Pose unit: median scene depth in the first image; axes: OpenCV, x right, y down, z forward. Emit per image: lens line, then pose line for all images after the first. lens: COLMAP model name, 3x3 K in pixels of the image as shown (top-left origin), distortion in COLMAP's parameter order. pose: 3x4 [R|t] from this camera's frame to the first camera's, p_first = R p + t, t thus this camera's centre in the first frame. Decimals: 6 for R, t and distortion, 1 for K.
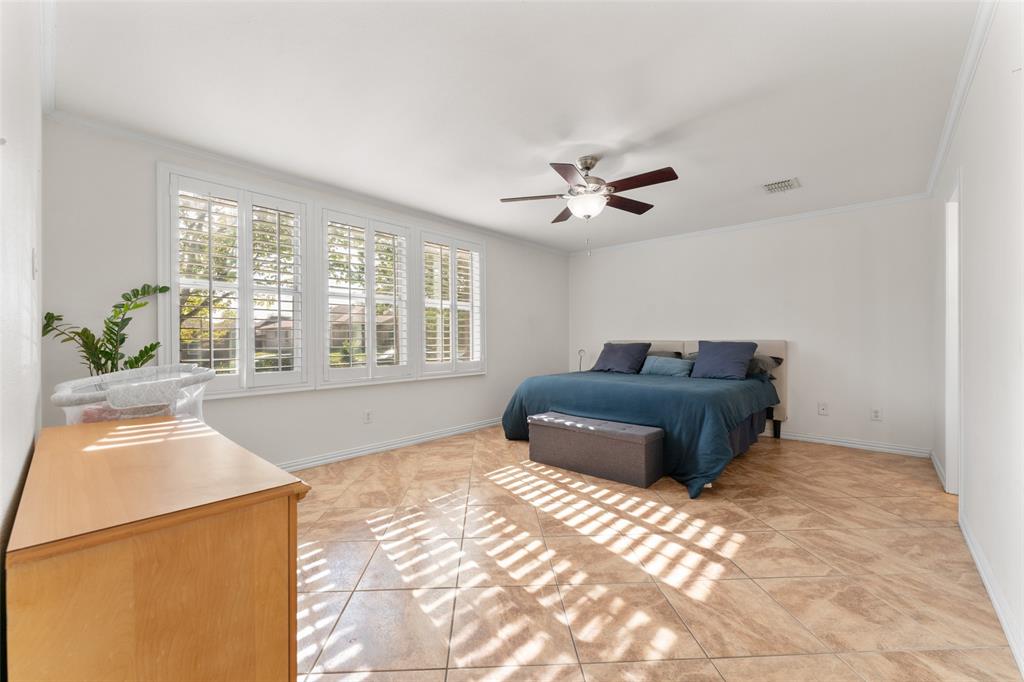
lens RADIAL K [[406.5, 0, 506.7], [0, 406.5, 342.1], [0, 0, 1]] dist [0.000222, 0.000025]
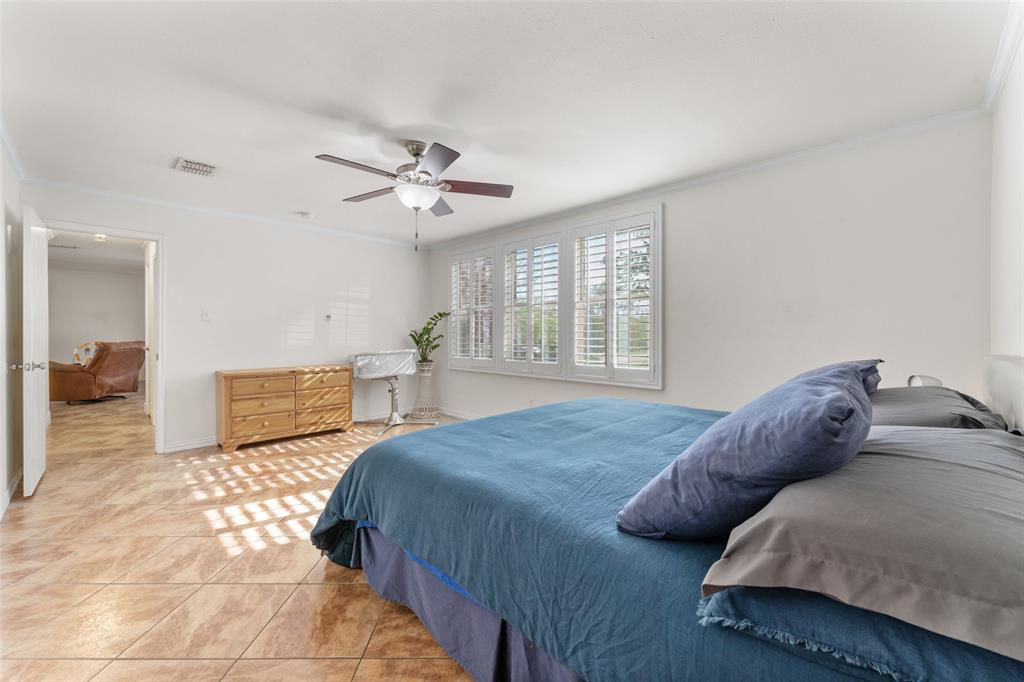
lens RADIAL K [[406.5, 0, 506.7], [0, 406.5, 342.1], [0, 0, 1]] dist [0.000222, 0.000025]
pose [[-0.060667, -0.009200, -0.998116, 1.621998], [-0.002811, 0.999955, -0.009046, 0.005614], [0.998154, 0.002257, -0.060690, 1.861865]]
